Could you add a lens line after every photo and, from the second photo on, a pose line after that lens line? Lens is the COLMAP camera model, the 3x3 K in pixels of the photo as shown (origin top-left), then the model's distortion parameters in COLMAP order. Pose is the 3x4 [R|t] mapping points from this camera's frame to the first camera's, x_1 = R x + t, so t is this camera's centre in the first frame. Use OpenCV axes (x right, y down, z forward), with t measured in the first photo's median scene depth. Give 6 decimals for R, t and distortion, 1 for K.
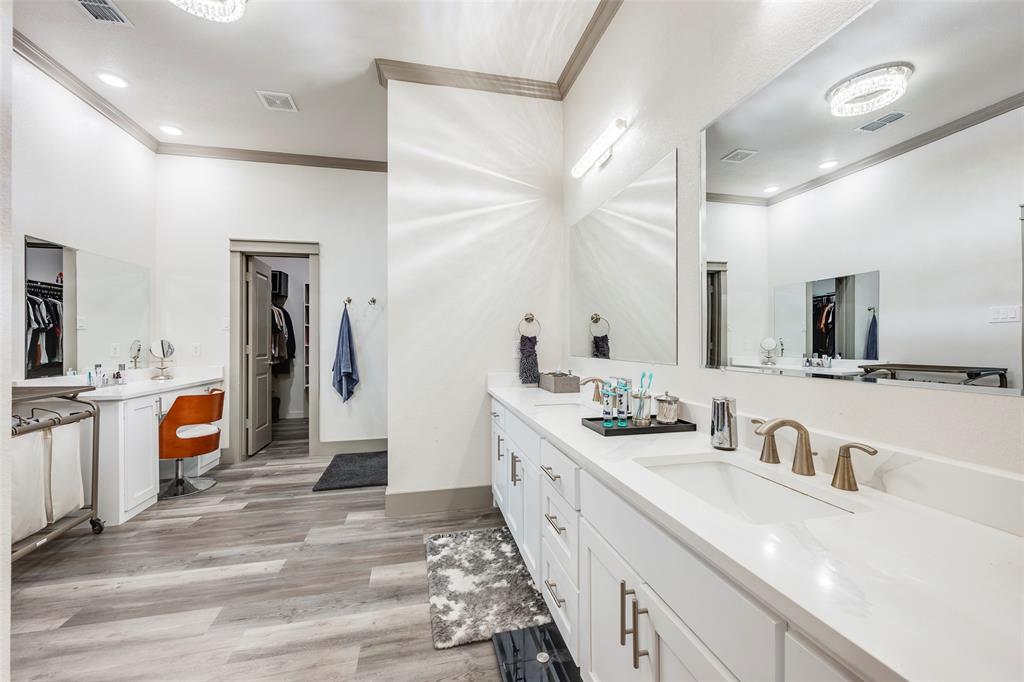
lens RADIAL K [[406.1, 0, 515.2], [0, 406.1, 341.5], [0, 0, 1]] dist [-0.002450, -0.000232]
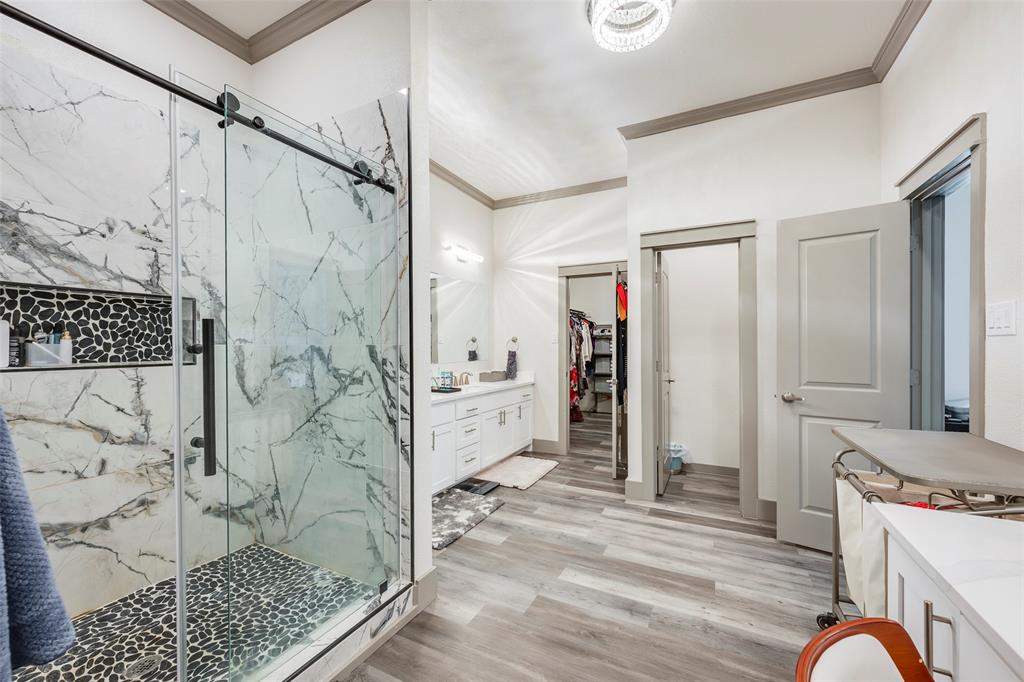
lens RADIAL K [[406.1, 0, 509.7], [0, 406.1, 342.9], [0, 0, 1]] dist [-0.002450, -0.000232]
pose [[-0.760249, 0.006691, 0.649597, -1.035787], [0.005299, 0.999978, -0.004098, -0.034278], [-0.649610, 0.000326, -0.760268, 1.688016]]
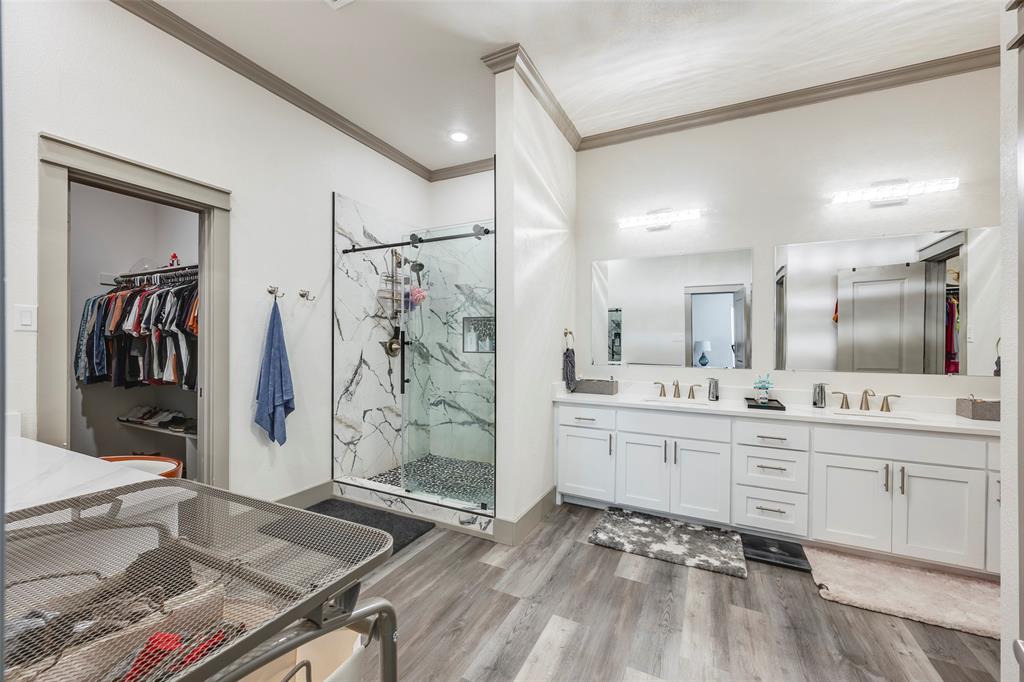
lens RADIAL K [[406.1, 0, 511.0], [0, 406.1, 344.7], [0, 0, 1]] dist [-0.002450, -0.000232]
pose [[0.636074, 0.004819, 0.771613, -1.182184], [-0.008445, 0.999964, 0.000716, -0.029612], [-0.771582, -0.006971, 0.636092, 0.487176]]
